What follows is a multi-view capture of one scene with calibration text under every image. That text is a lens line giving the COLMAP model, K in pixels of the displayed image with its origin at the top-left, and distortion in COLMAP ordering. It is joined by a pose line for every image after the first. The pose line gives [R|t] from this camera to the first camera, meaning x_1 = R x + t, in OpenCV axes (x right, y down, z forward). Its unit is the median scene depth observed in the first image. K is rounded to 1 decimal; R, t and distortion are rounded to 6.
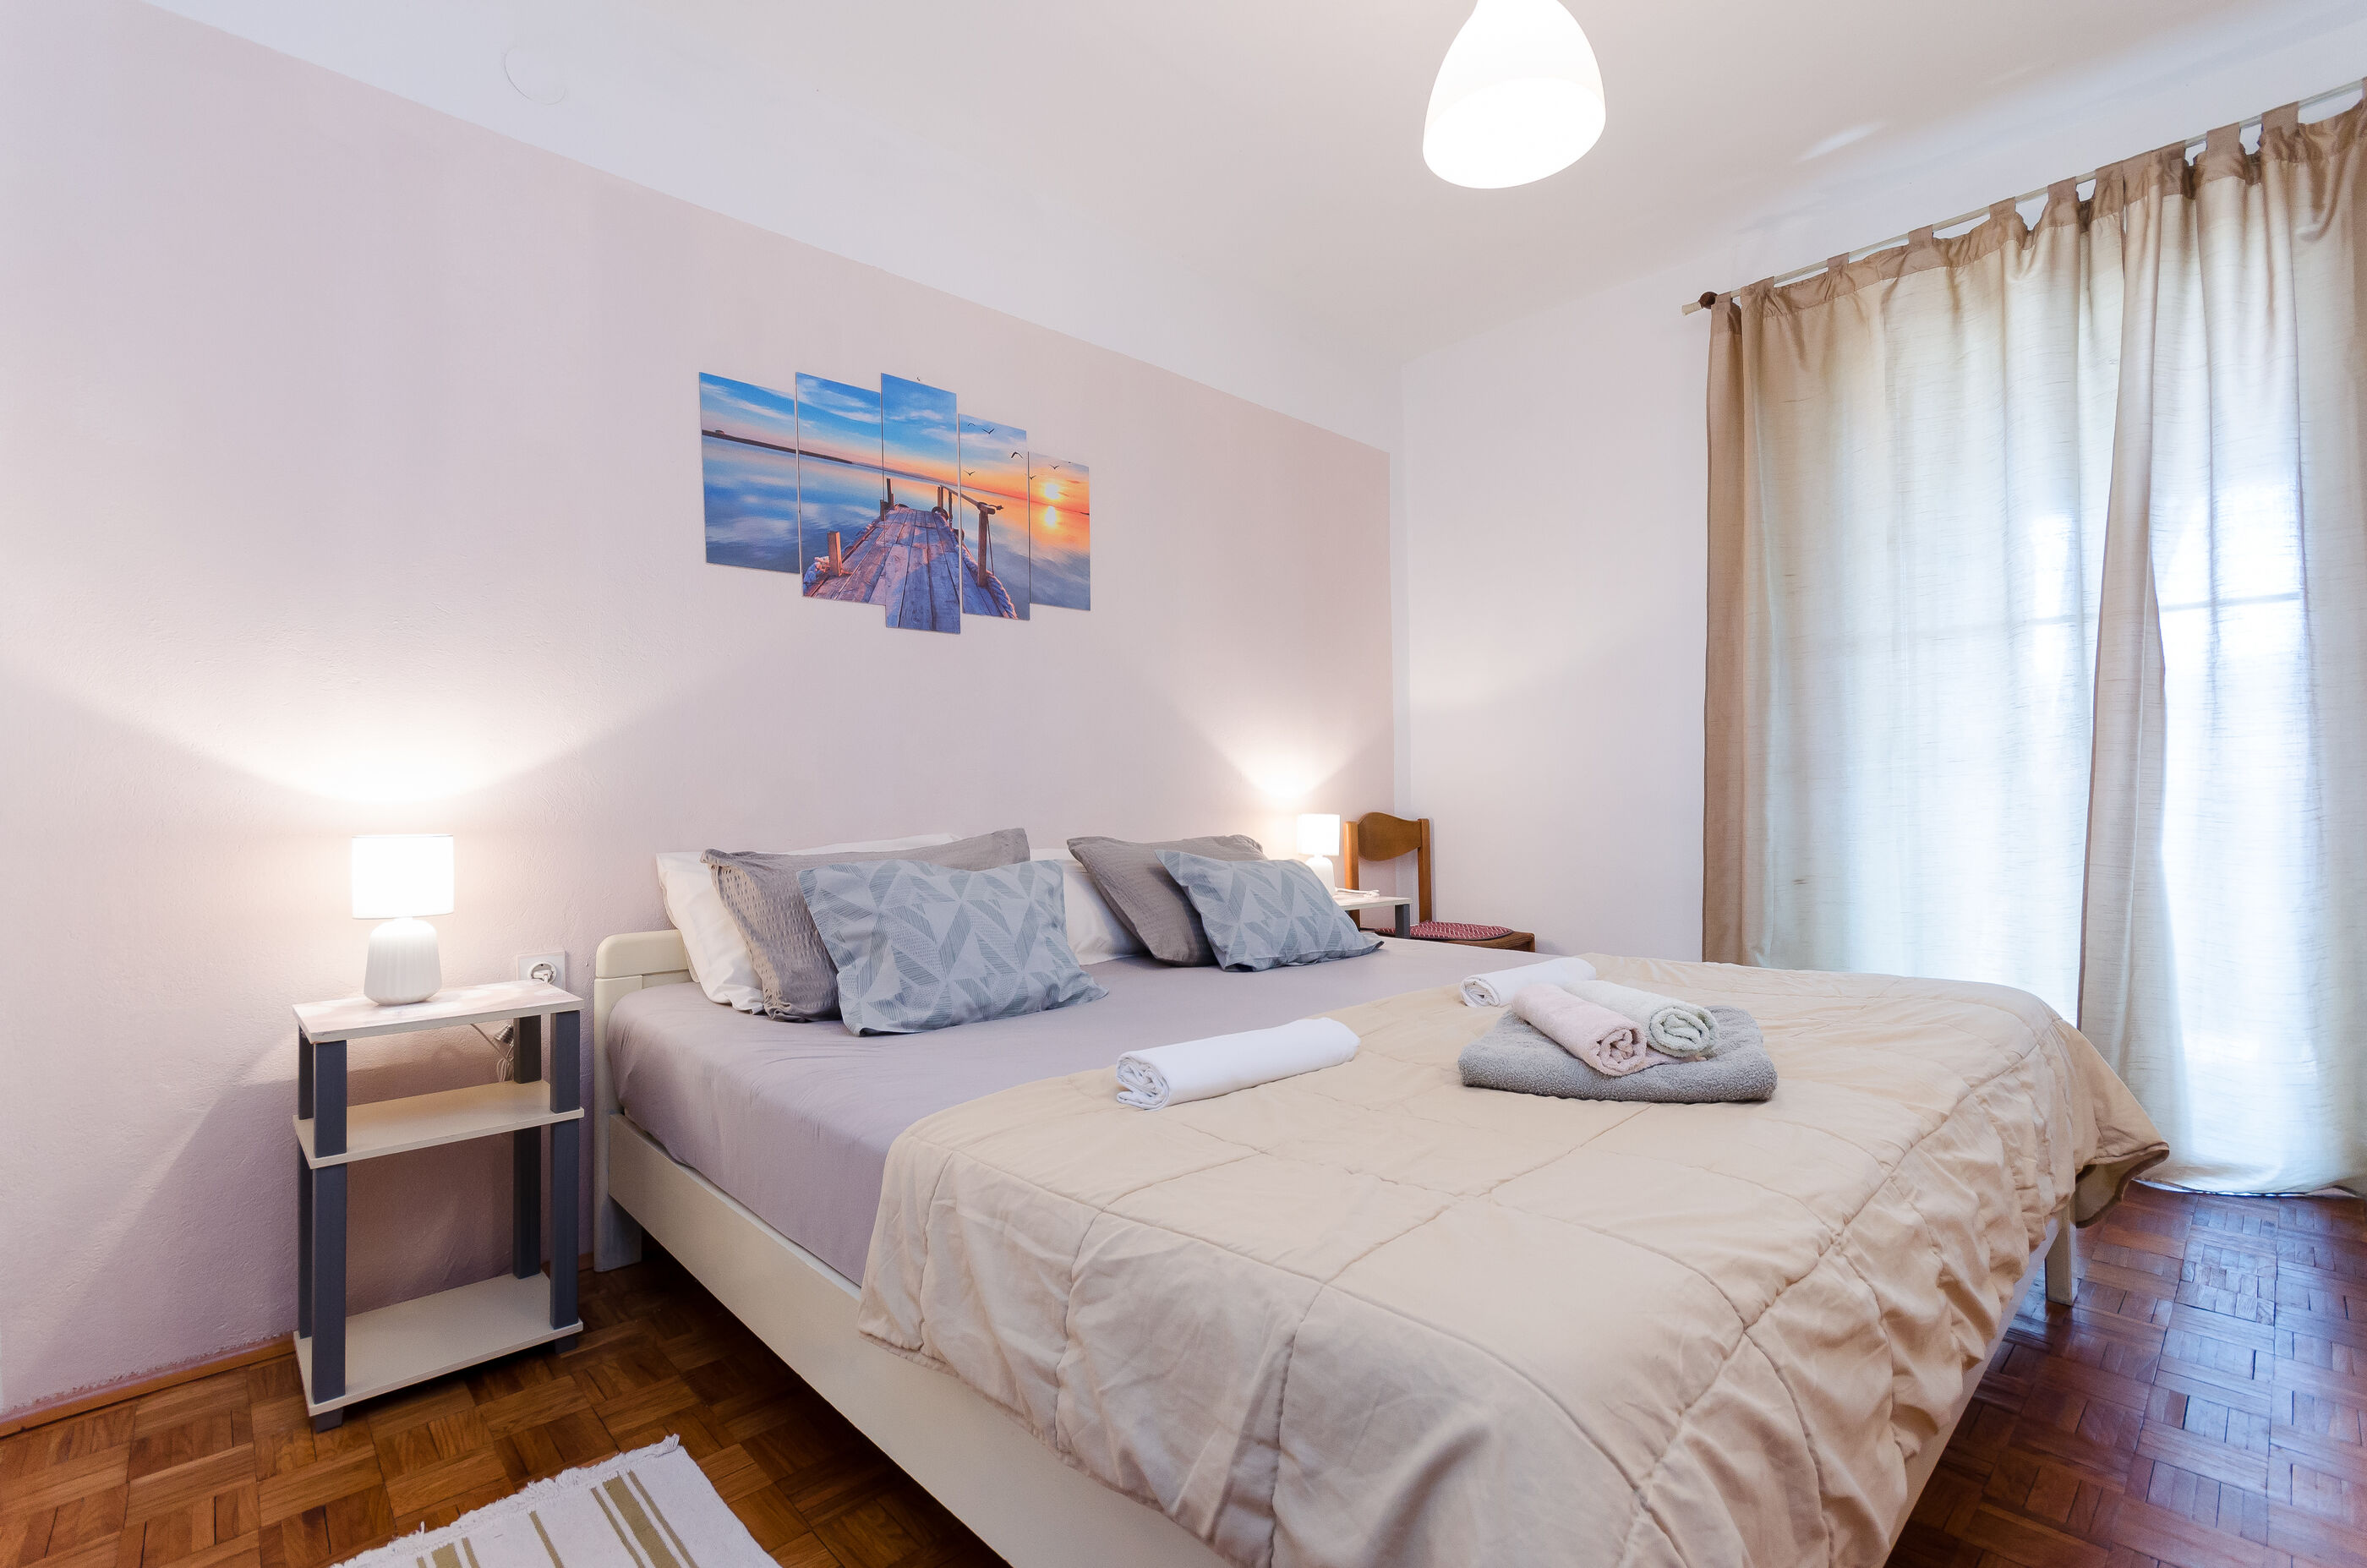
lens RADIAL K [[1053.3, 0, 1182.8], [0, 1053.3, 791.7], [0, 0, 1]] dist [-0.000035, 0.000078]
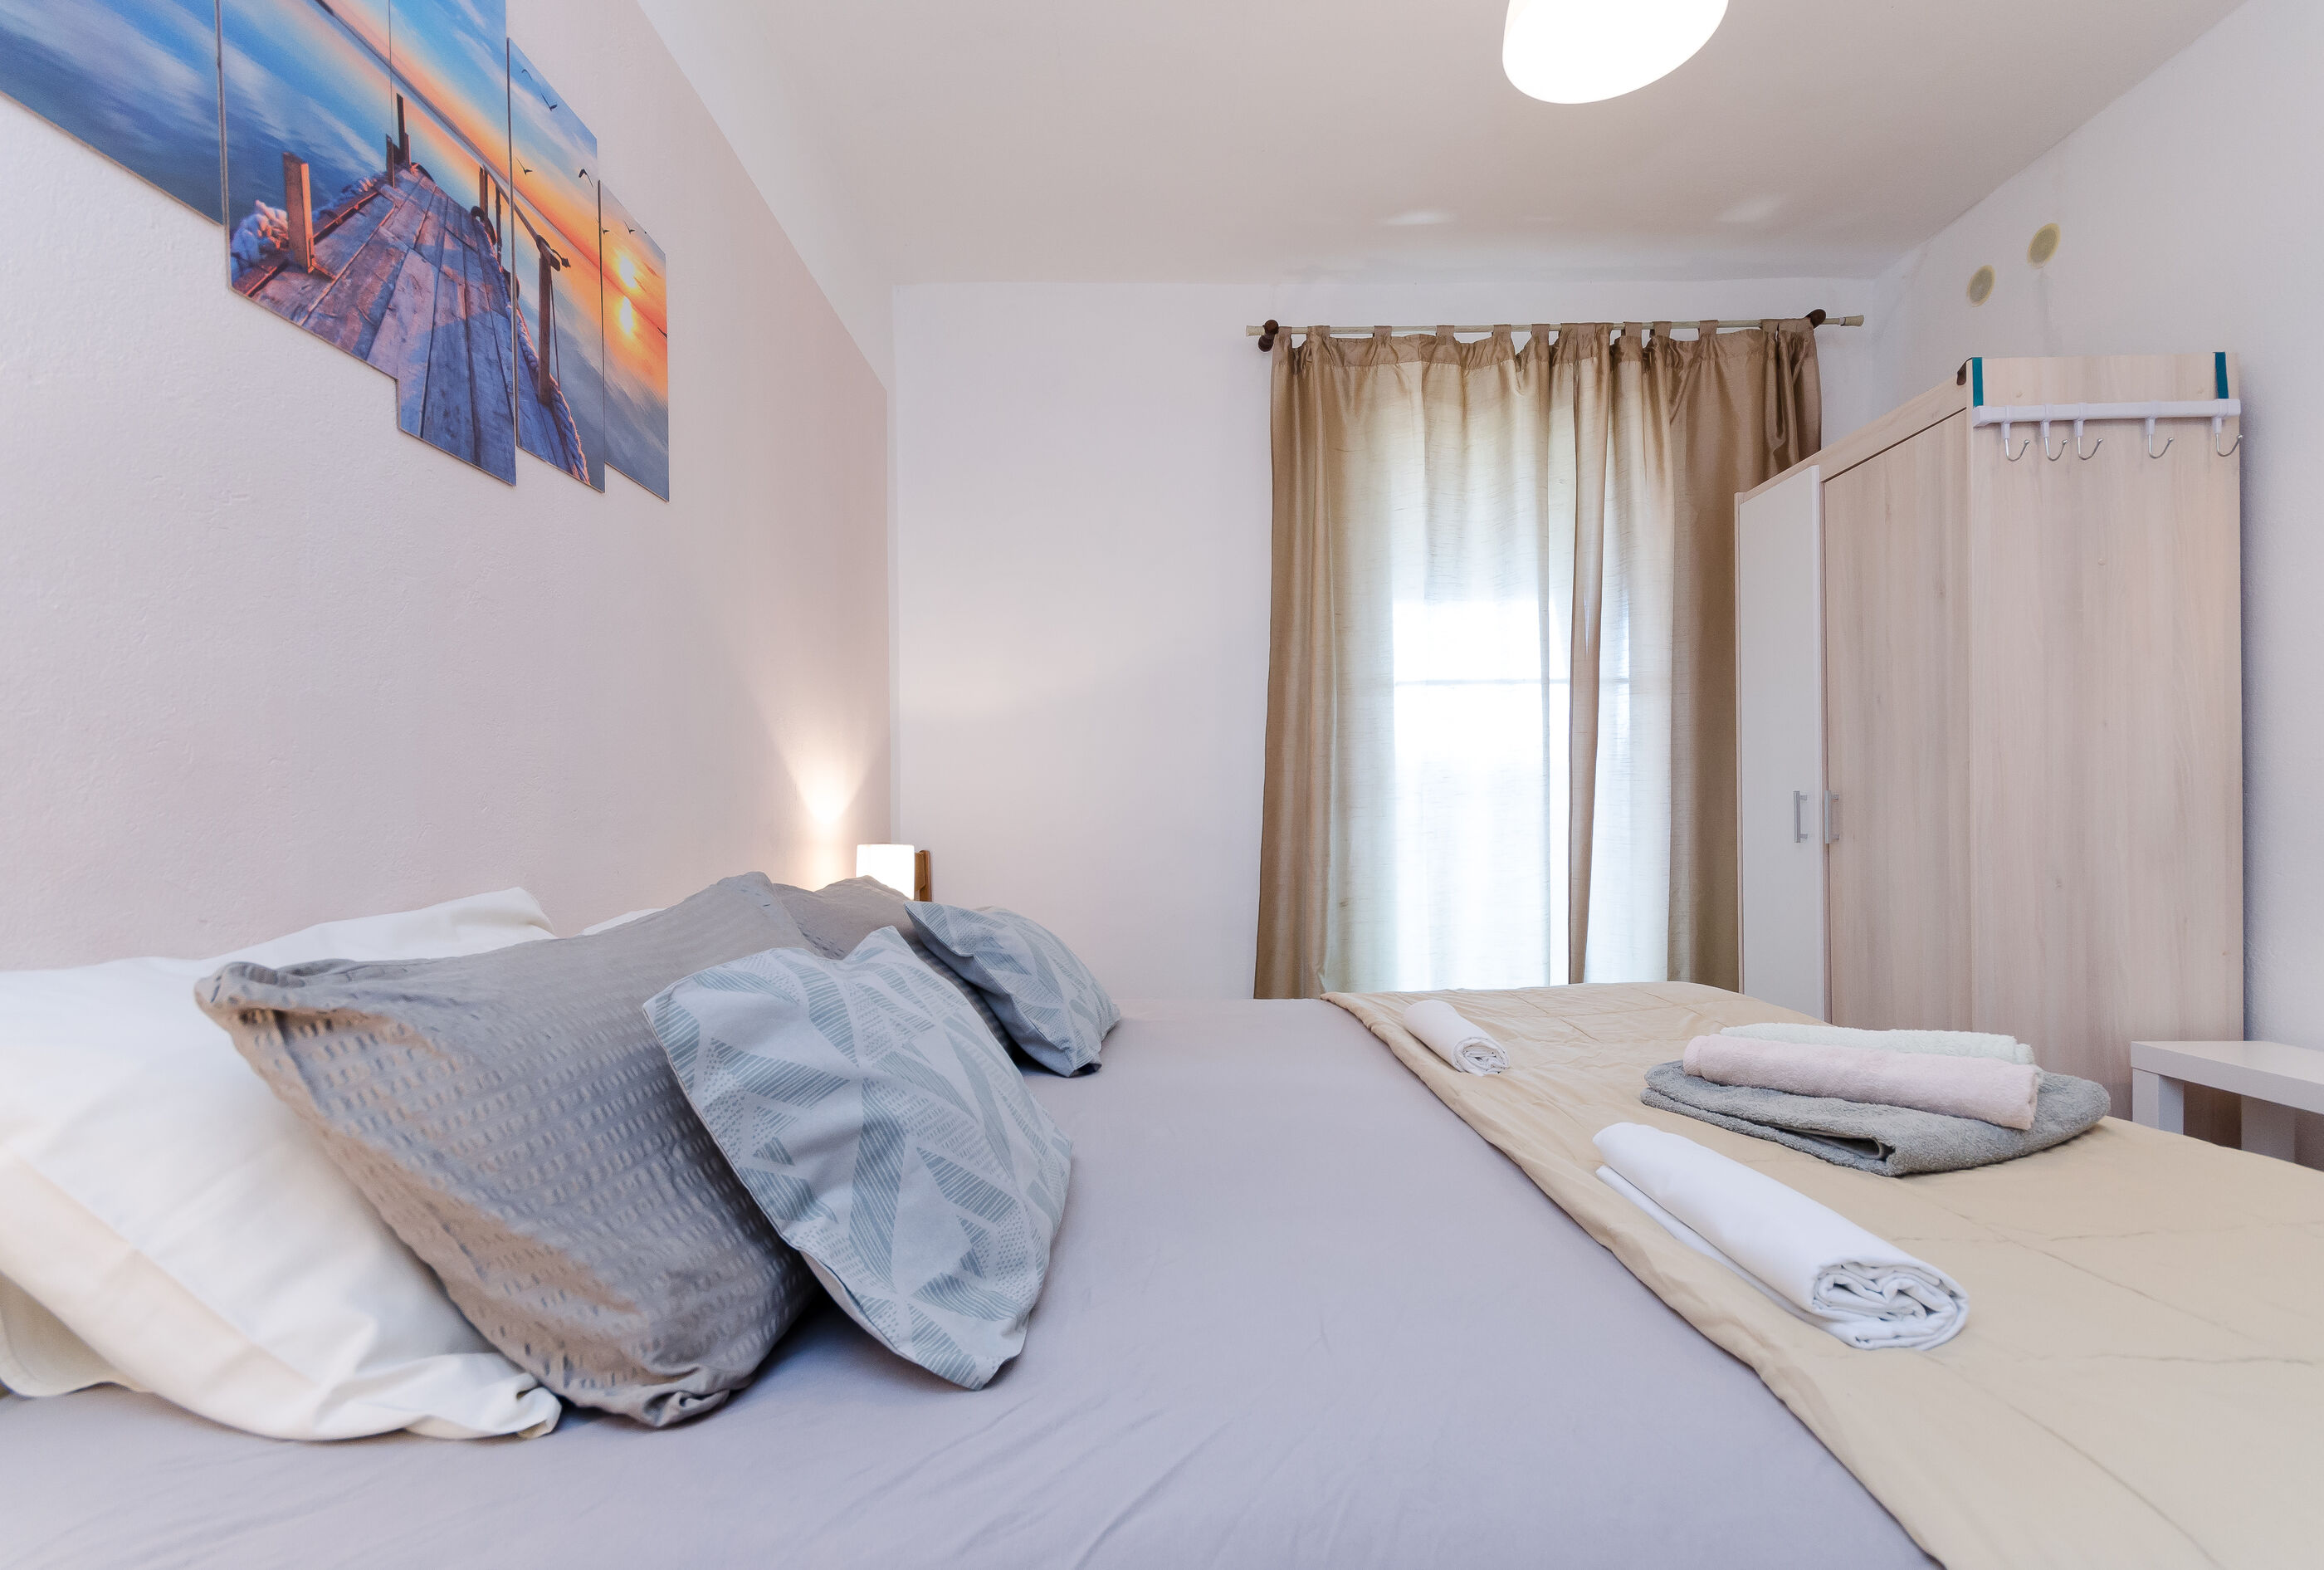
lens RADIAL K [[1068.2, 0, 1148.4], [0, 1068.2, 835.2], [0, 0, 1]] dist [0.003163, -0.000422]
pose [[0.697527, -0.001764, 0.716556, -0.379379], [-0.006376, 0.999942, 0.008668, 0.008804], [-0.716530, -0.010615, 0.697476, 0.449827]]
